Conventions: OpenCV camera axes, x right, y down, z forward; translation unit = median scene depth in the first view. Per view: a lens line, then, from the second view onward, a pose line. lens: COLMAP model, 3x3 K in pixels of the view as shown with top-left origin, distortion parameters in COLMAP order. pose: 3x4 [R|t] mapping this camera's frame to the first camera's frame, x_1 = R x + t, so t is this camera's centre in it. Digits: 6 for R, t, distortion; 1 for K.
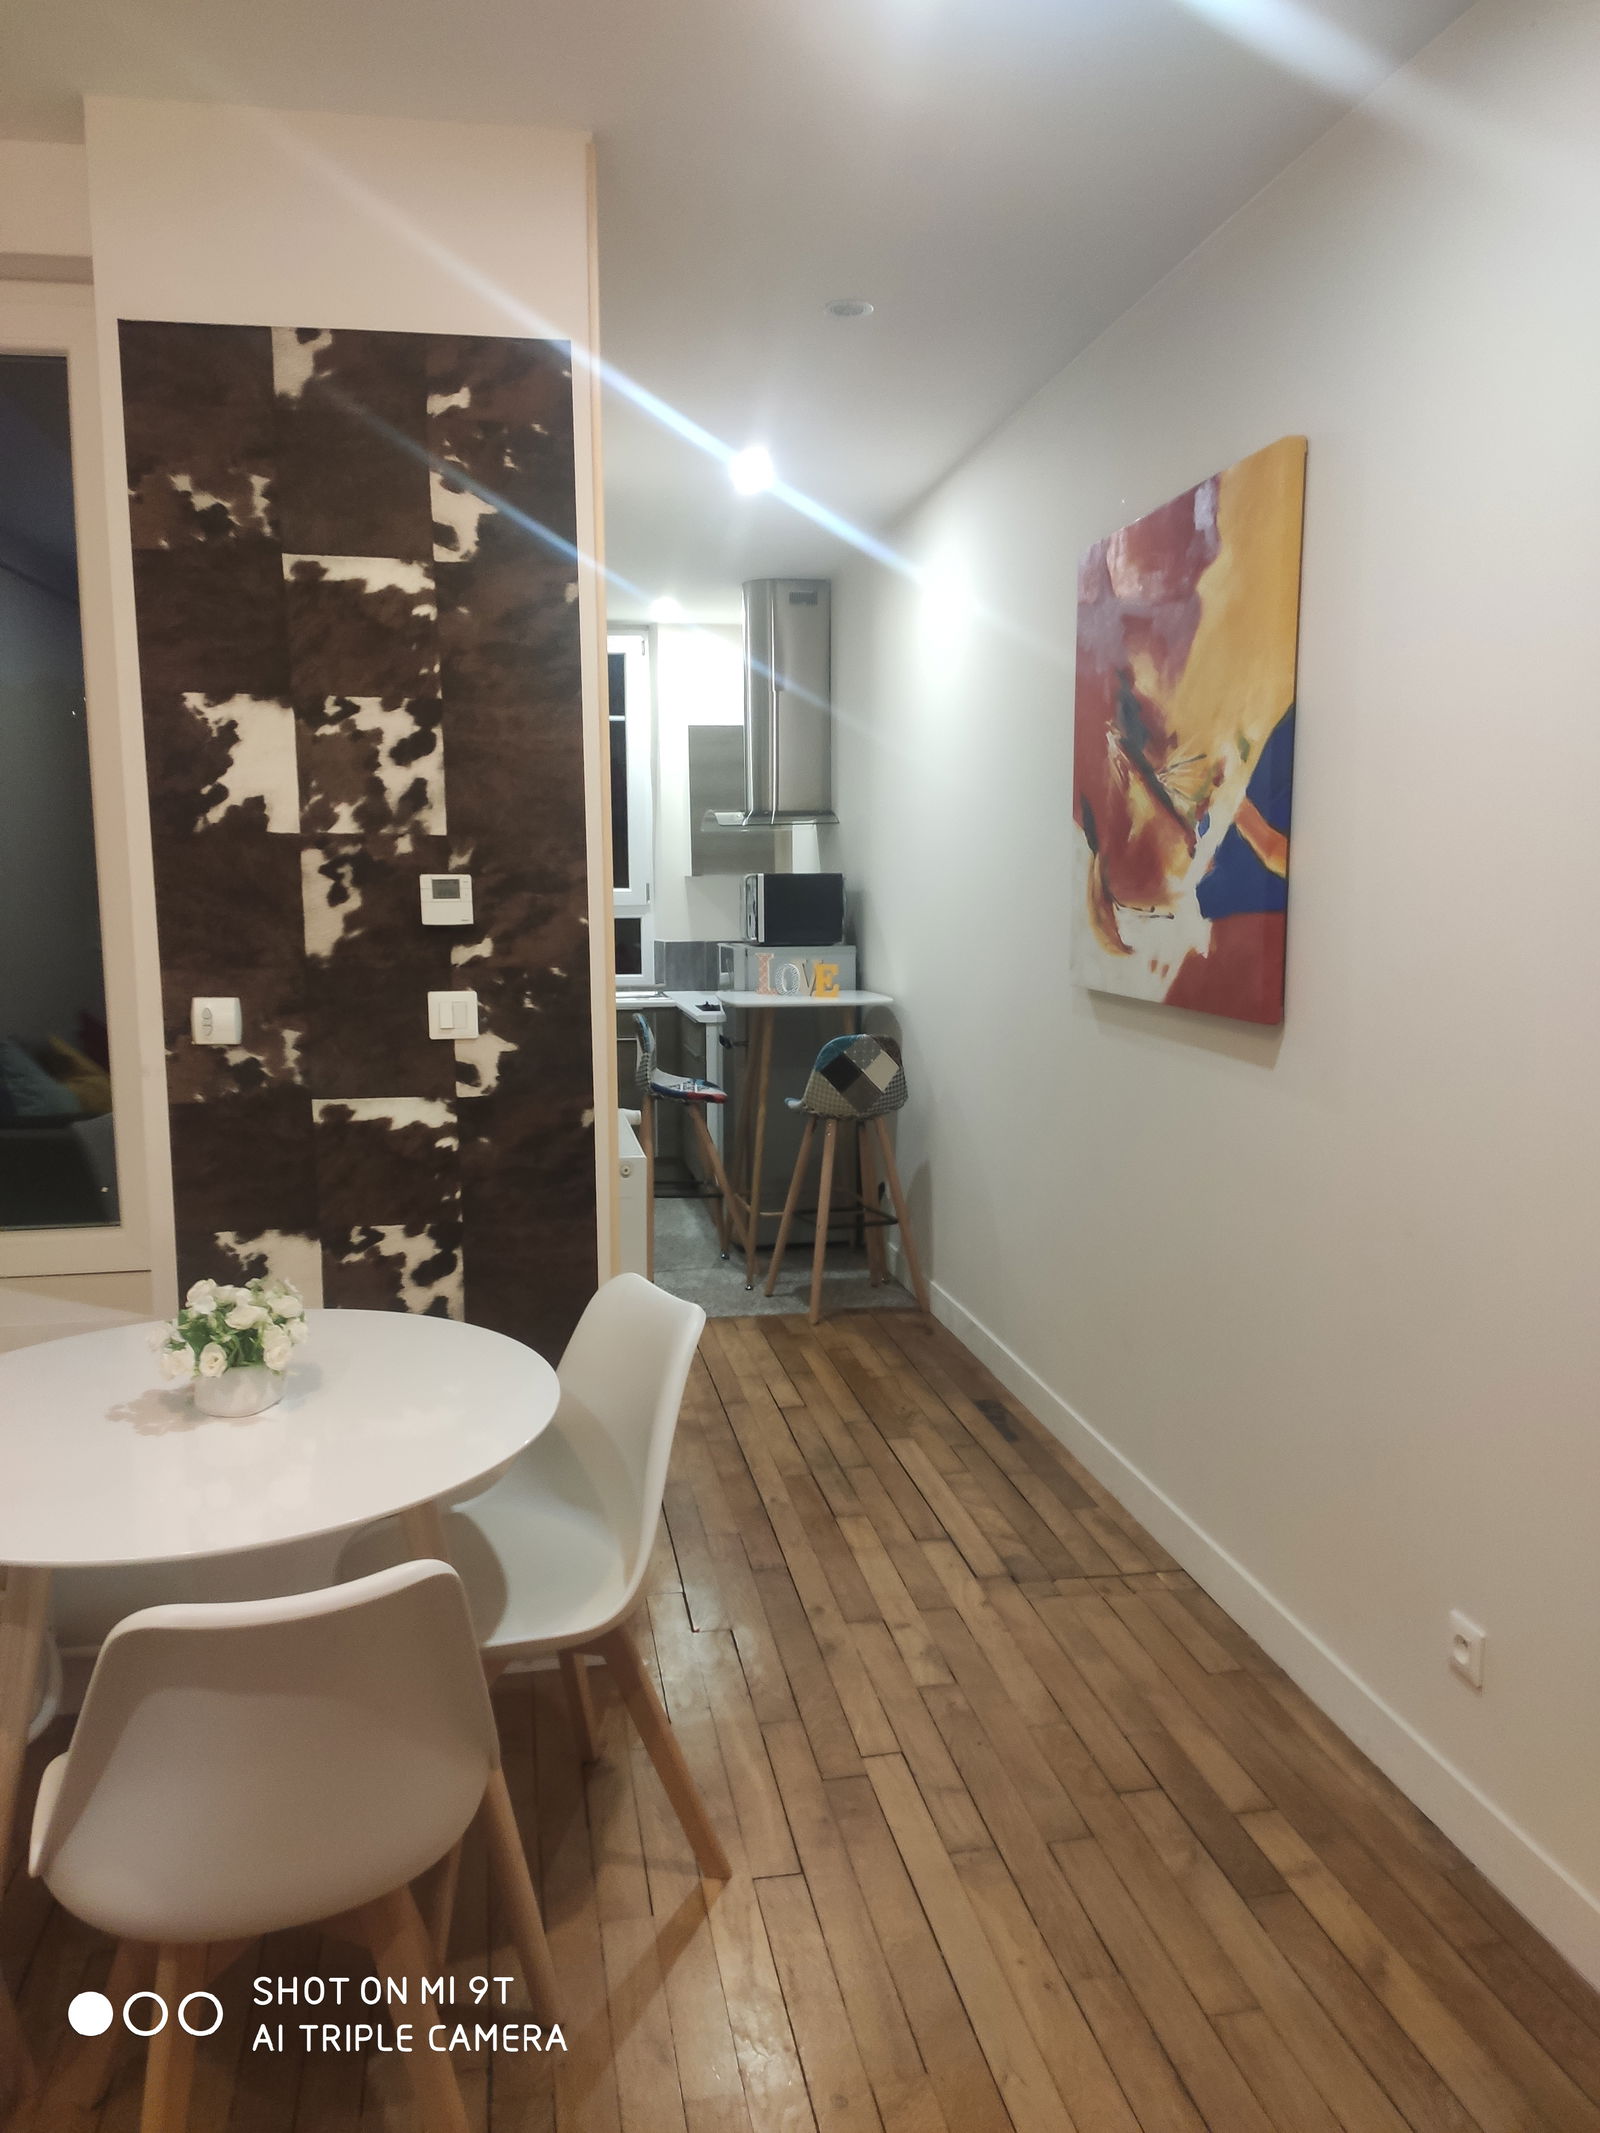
lens RADIAL K [[1626.1, 0, 797.7], [0, 1626.1, 1055.6], [0, 0, 1]] dist [0.076833, -0.116839]
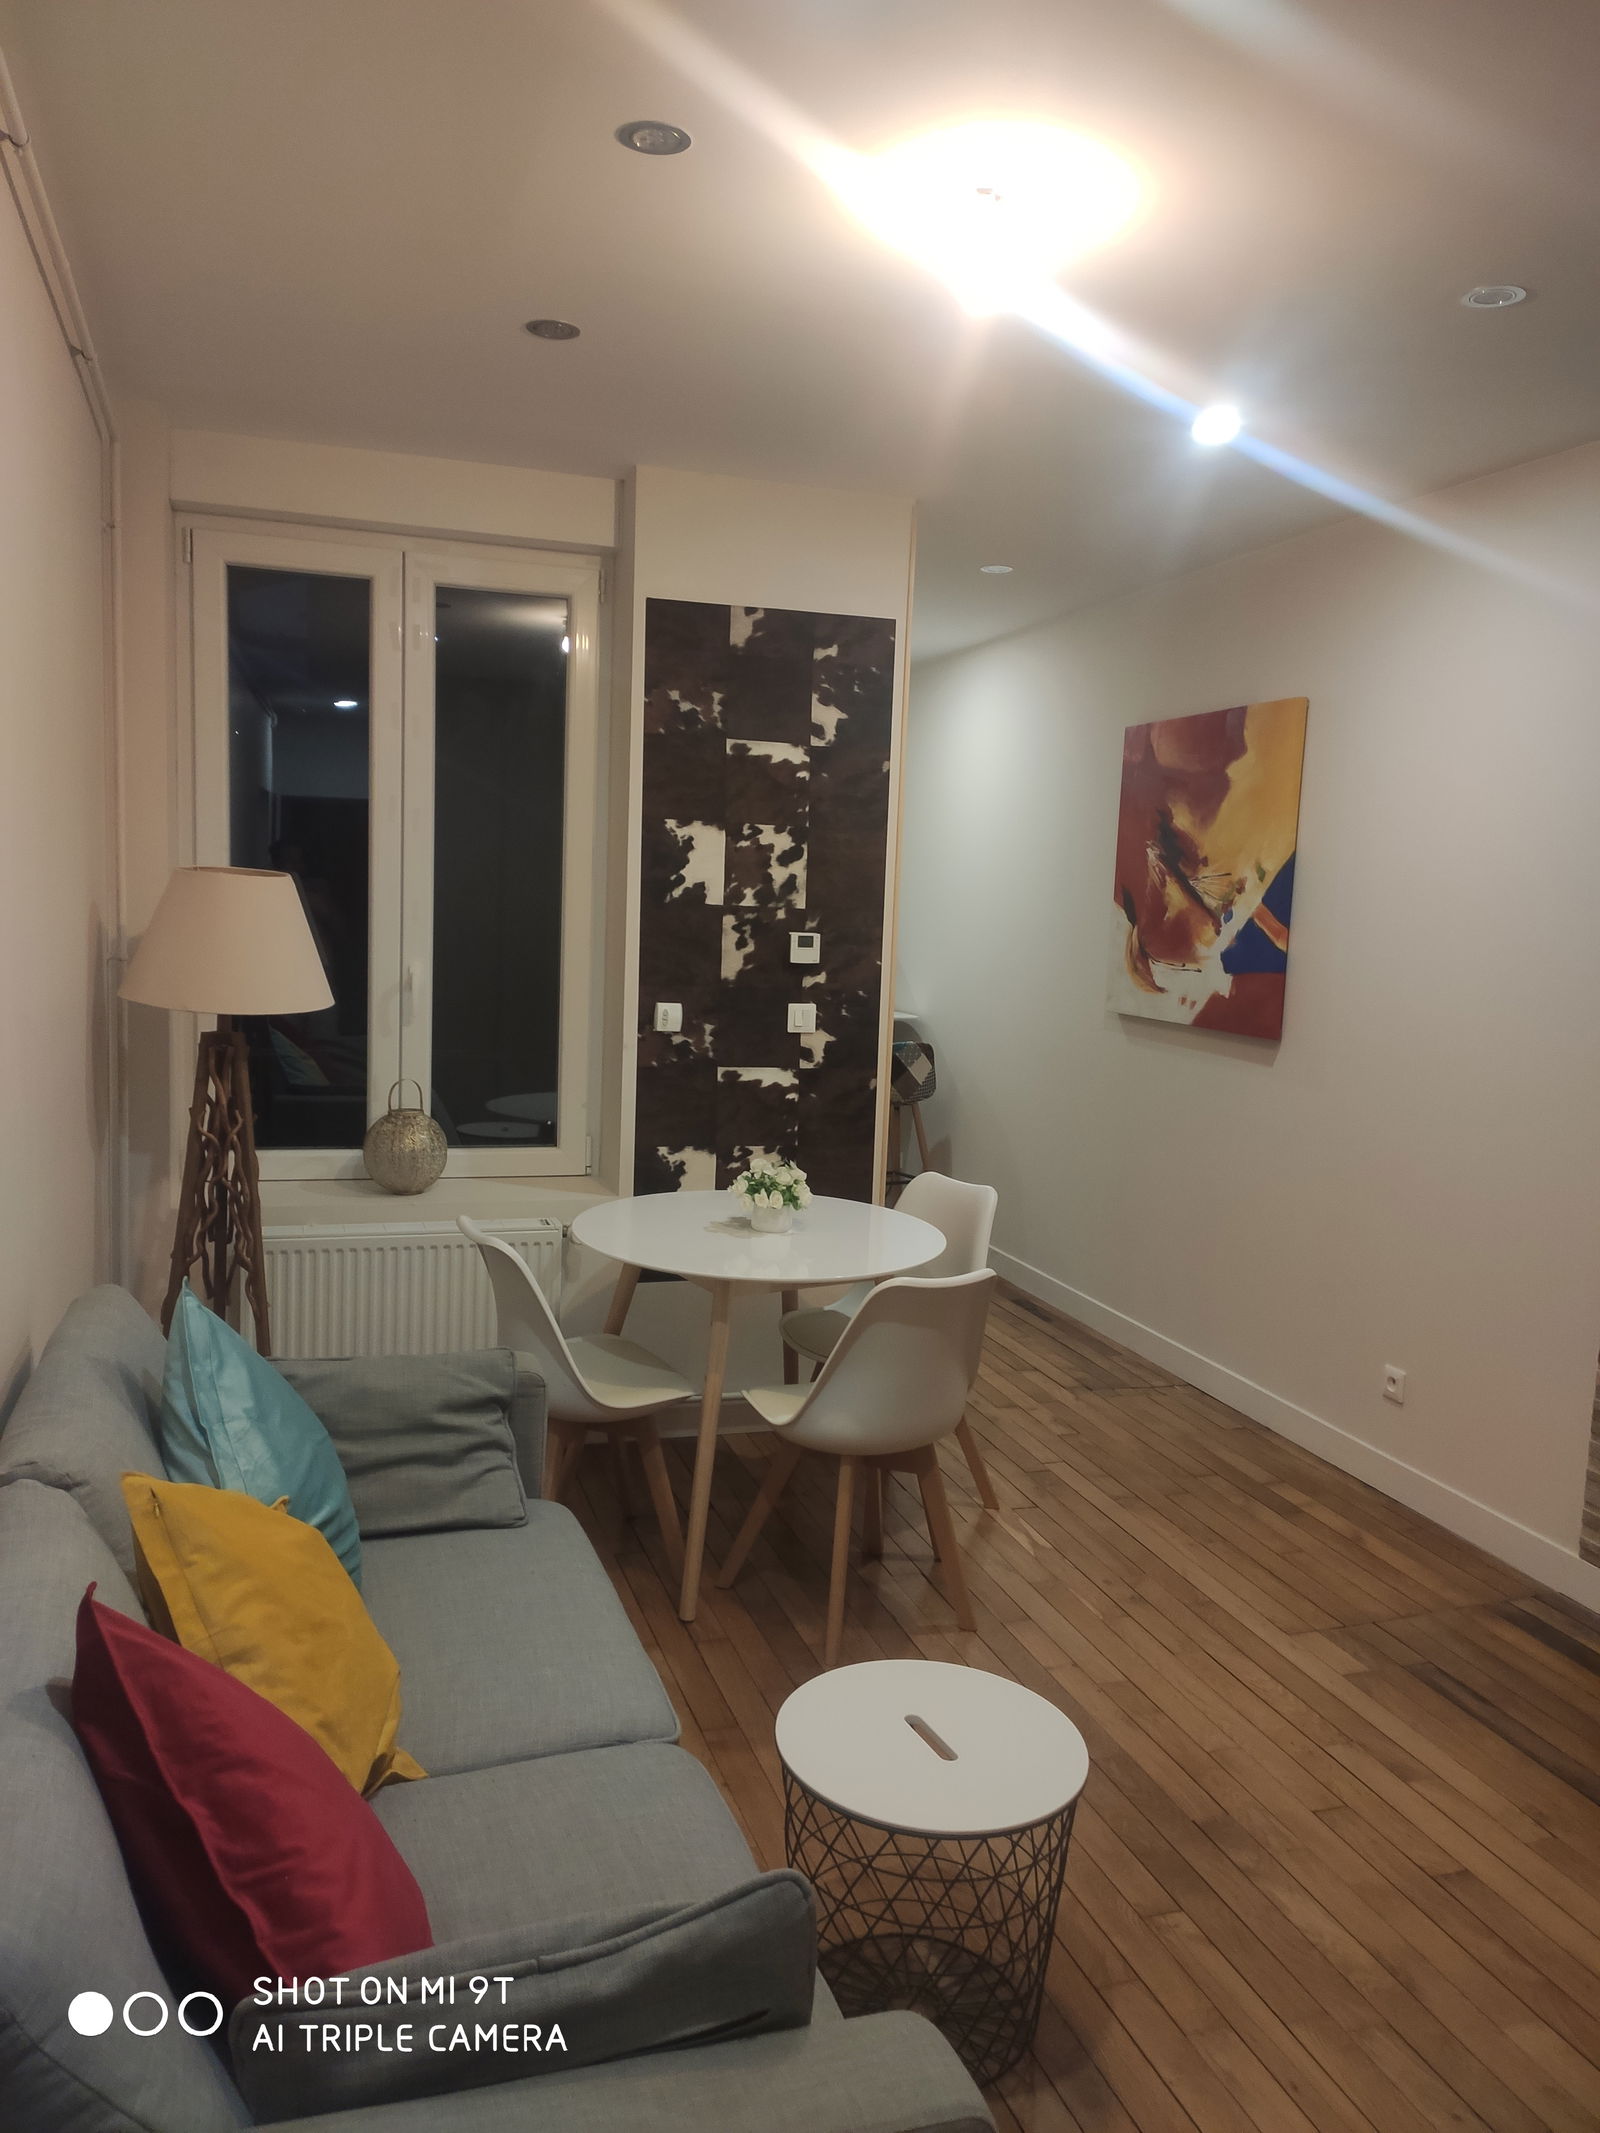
lens RADIAL K [[1626.1, 0, 797.7], [0, 1626.1, 1055.6], [0, 0, 1]] dist [0.076833, -0.116839]
pose [[0.990783, 0.029819, 0.132133, -0.436326], [-0.028583, 0.999528, -0.011245, 0.031767], [-0.132406, 0.007364, 0.991168, -0.626961]]
